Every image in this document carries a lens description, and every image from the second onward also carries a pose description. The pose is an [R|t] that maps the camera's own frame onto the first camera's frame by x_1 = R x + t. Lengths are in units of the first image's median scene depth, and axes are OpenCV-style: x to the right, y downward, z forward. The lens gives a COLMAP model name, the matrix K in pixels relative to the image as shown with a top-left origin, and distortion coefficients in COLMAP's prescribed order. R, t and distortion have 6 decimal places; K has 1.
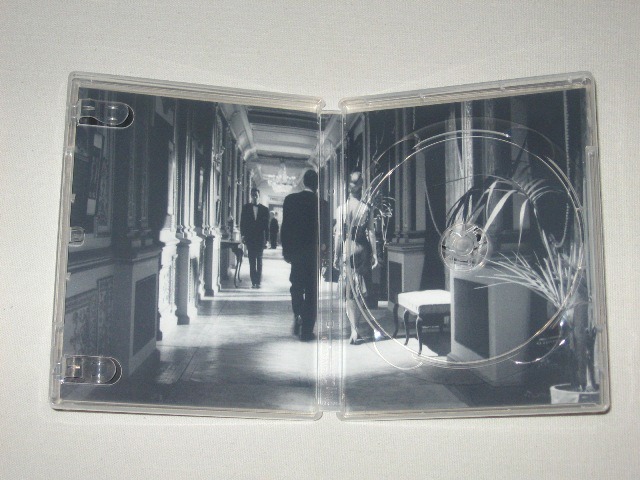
lens RADIAL K [[1320.1, 0, 320.0], [0, 1320.1, 240.0], [0, 0, 1]] dist [-0.205219, -0.001057]
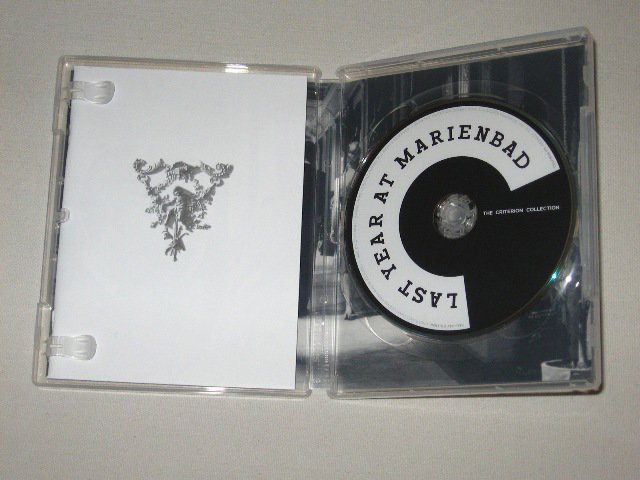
lens RADIAL K [[1320.1, 0, 320.0], [0, 1320.1, 240.0], [0, 0, 1]] dist [-0.205219, -0.001057]
pose [[0.987914, -0.019973, -0.153713, 0.155986], [0.023365, 0.999521, 0.020291, 0.000310], [0.153234, -0.023637, 0.987907, 0.039739]]
